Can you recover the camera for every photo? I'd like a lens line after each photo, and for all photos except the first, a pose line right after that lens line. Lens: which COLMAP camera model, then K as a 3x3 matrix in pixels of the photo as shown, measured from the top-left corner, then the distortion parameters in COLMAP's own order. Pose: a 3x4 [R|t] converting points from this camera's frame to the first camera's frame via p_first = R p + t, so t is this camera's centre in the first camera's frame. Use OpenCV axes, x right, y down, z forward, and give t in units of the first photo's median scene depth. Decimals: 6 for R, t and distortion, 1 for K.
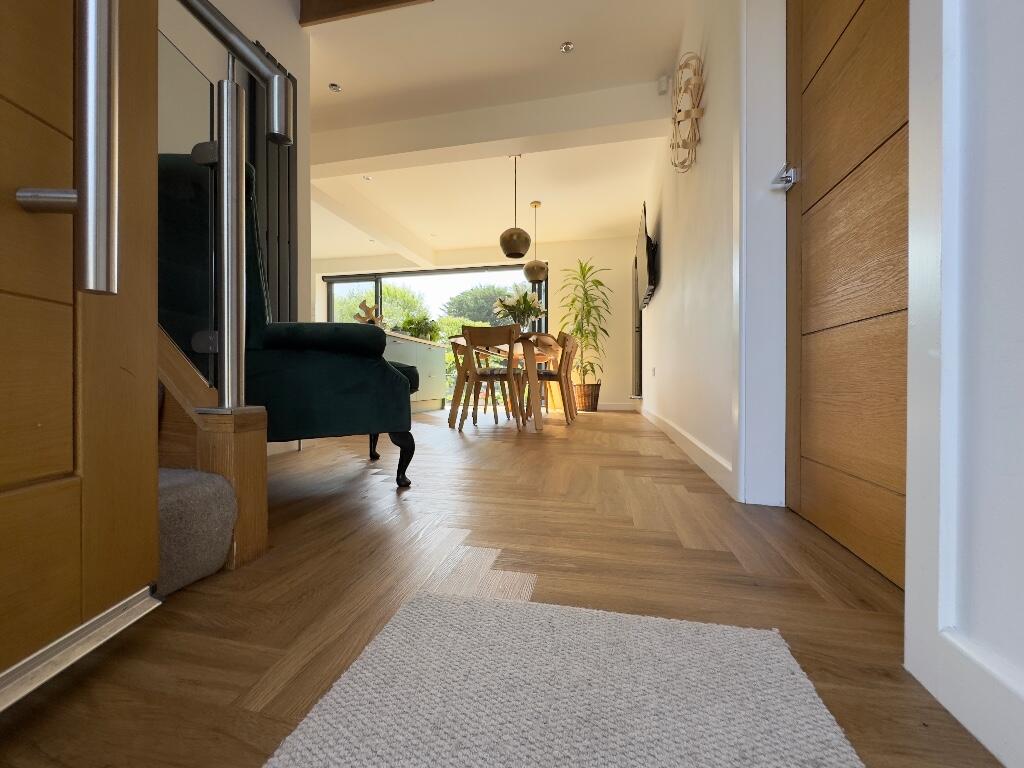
lens RADIAL K [[409.6, 0, 511.9], [0, 409.6, 387.2], [0, 0, 1]] dist [-0.001621, -0.000503]
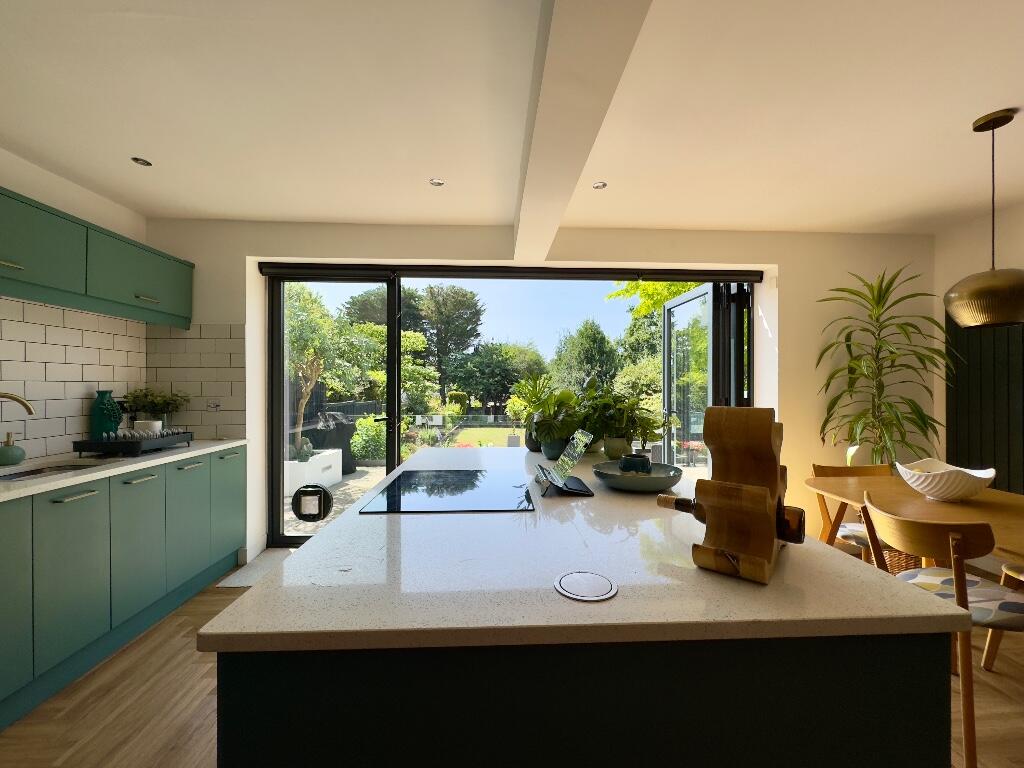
lens RADIAL K [[409.6, 0, 515.1], [0, 409.6, 386.1], [0, 0, 1]] dist [-0.001621, -0.000503]
pose [[0.962004, -0.000443, 0.273035, -0.353287], [0.003072, 0.999953, -0.009201, -0.148588], [-0.273018, 0.009690, 0.961960, 0.558052]]
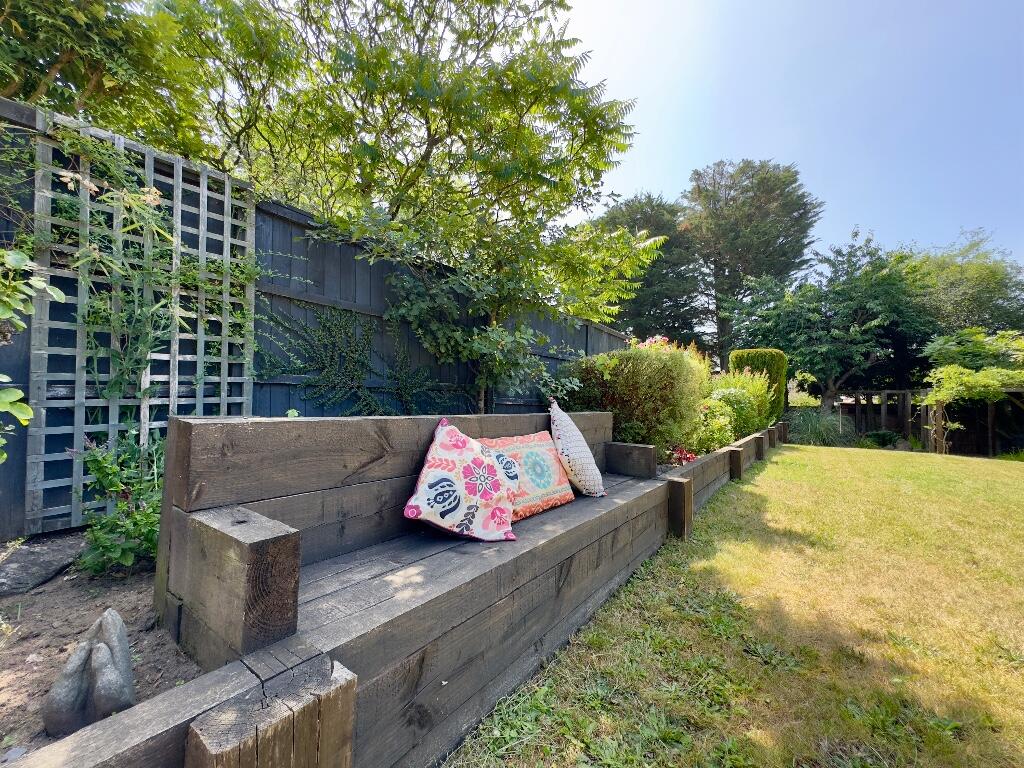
lens RADIAL K [[409.6, 0, 513.8], [0, 409.6, 389.7], [0, 0, 1]] dist [-0.001621, -0.000503]
pose [[0.917317, -0.013217, -0.397938, -0.006460], [-0.003682, 0.999125, -0.041673, 0.081516], [0.398140, 0.039693, 0.916465, 2.855828]]
